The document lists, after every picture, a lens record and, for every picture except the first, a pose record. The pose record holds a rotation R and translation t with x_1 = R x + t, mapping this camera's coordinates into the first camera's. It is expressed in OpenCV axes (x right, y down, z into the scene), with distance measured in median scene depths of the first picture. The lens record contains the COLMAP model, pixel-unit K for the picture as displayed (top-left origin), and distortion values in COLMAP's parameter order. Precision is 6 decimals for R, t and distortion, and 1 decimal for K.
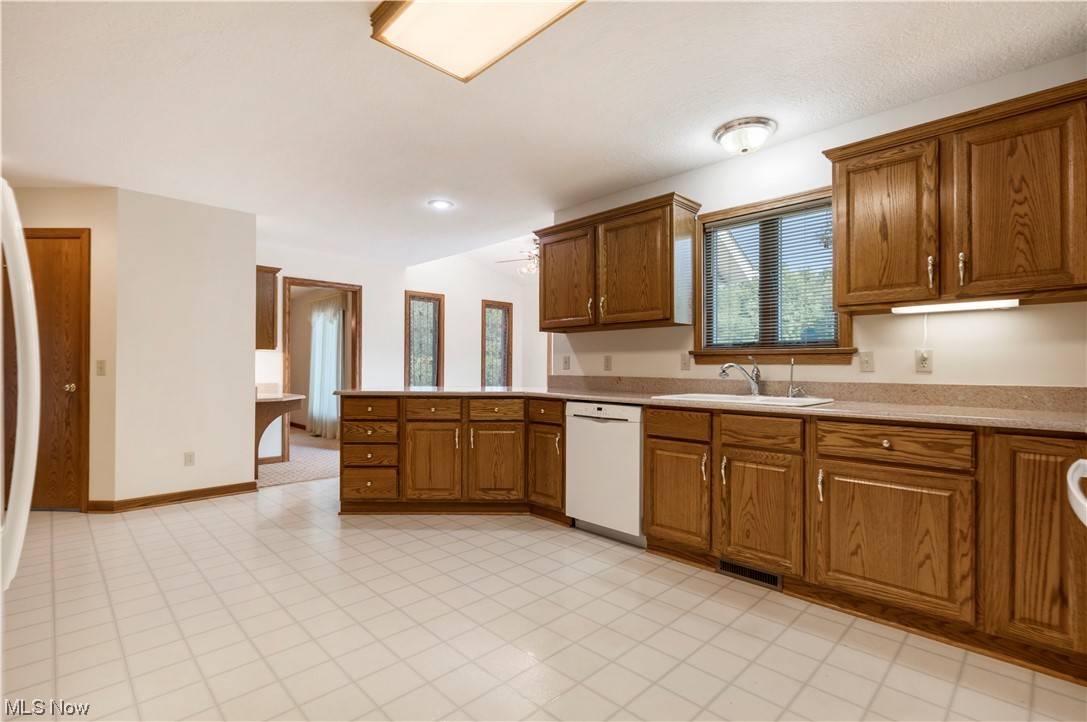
lens RADIAL K [[496.8, 0, 542.0], [0, 496.8, 366.0], [0, 0, 1]] dist [-0.002246, -0.001288]
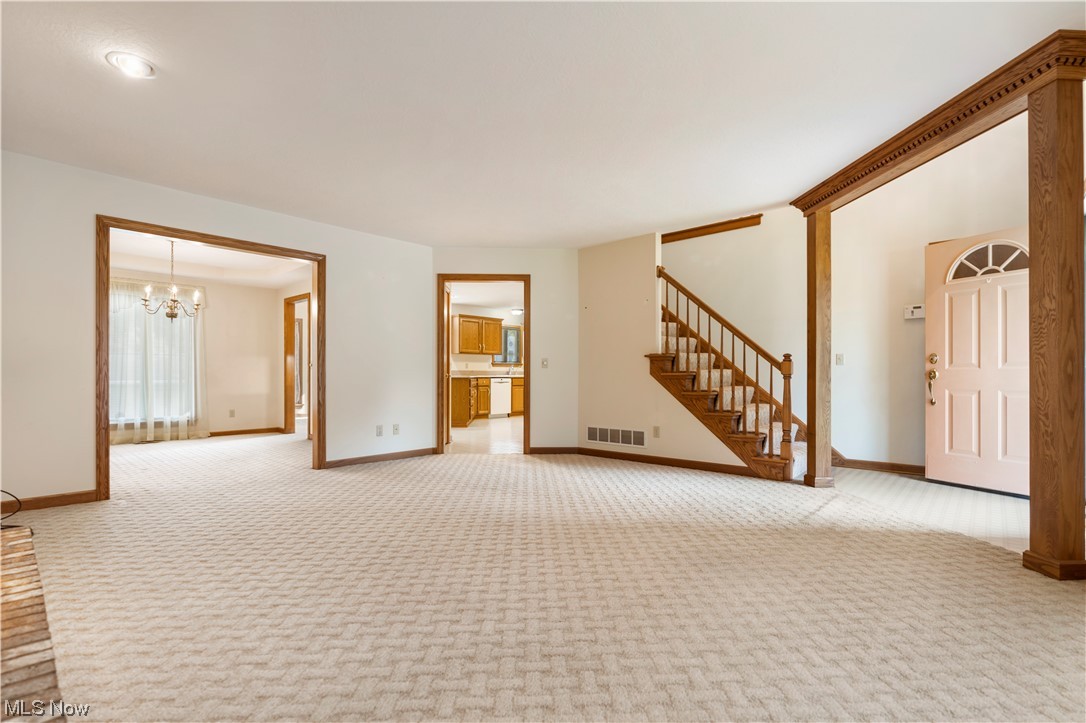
lens RADIAL K [[496.4, 0, 546.0], [0, 496.4, 373.4], [0, 0, 1]] dist [-0.002246, -0.001288]
pose [[-0.048329, -0.003367, 0.998826, -3.099832], [-0.004355, 0.999986, 0.003161, 0.029953], [-0.998822, -0.004197, -0.048343, 0.803297]]
